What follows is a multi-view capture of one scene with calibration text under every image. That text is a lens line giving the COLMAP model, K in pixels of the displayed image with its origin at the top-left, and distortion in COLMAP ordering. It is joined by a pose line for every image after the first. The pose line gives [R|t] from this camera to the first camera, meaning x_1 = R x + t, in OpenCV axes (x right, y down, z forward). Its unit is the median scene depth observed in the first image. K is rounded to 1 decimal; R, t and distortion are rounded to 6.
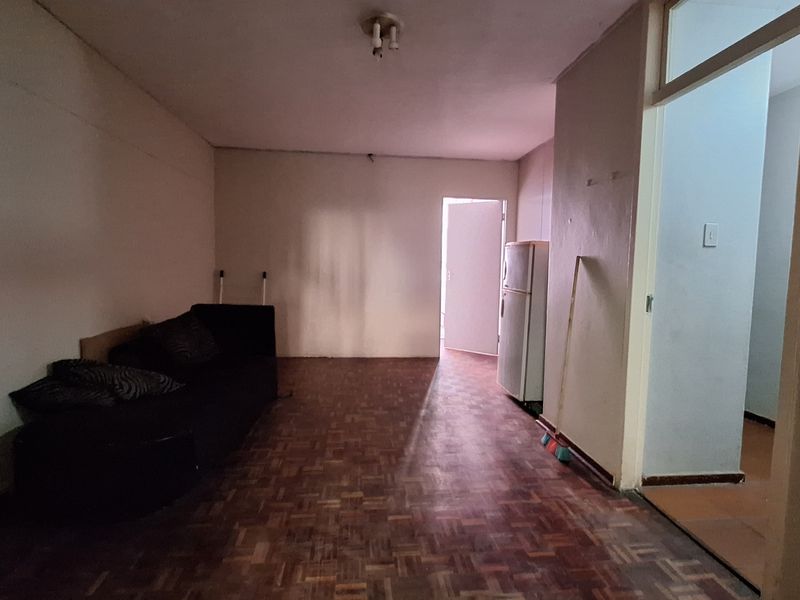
lens RADIAL K [[424.0, 0, 401.3], [0, 424.0, 296.5], [0, 0, 1]] dist [-0.008105, 0.000459]
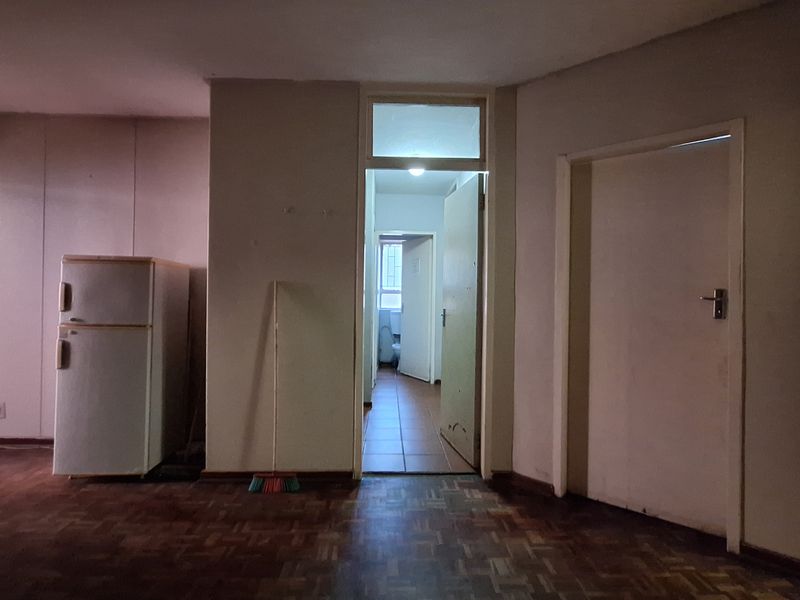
lens RADIAL K [[424.0, 0, 401.3], [0, 424.0, 296.5], [0, 0, 1]] dist [-0.008105, 0.000459]
pose [[0.063103, -0.024358, 0.997710, -0.671708], [0.065201, 0.997667, 0.020233, -0.073423], [-0.995875, 0.063775, 0.064544, 0.794006]]
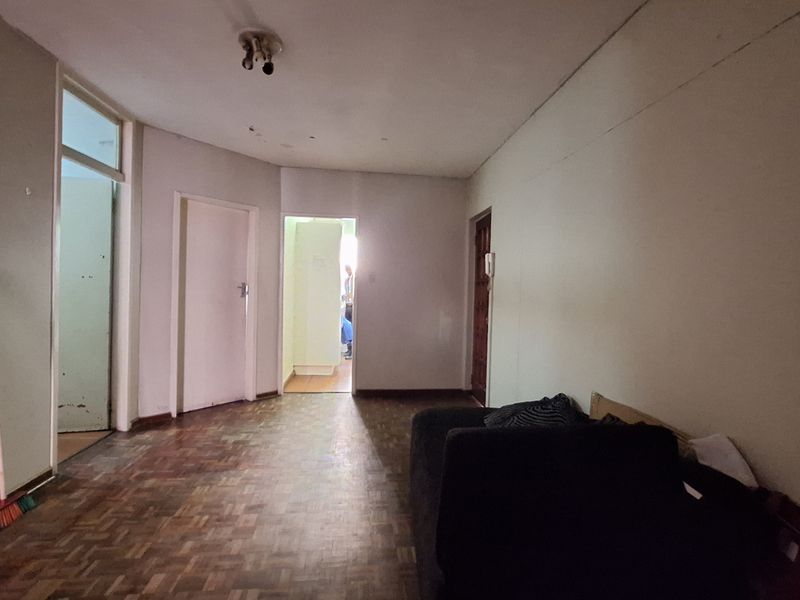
lens RADIAL K [[424.0, 0, 401.3], [0, 424.0, 296.5], [0, 0, 1]] dist [-0.008105, 0.000459]
pose [[-0.998843, -0.047789, -0.005326, -0.411328], [-0.048075, 0.994722, 0.090653, -0.178412], [0.000966, 0.090804, -0.995868, 2.163565]]
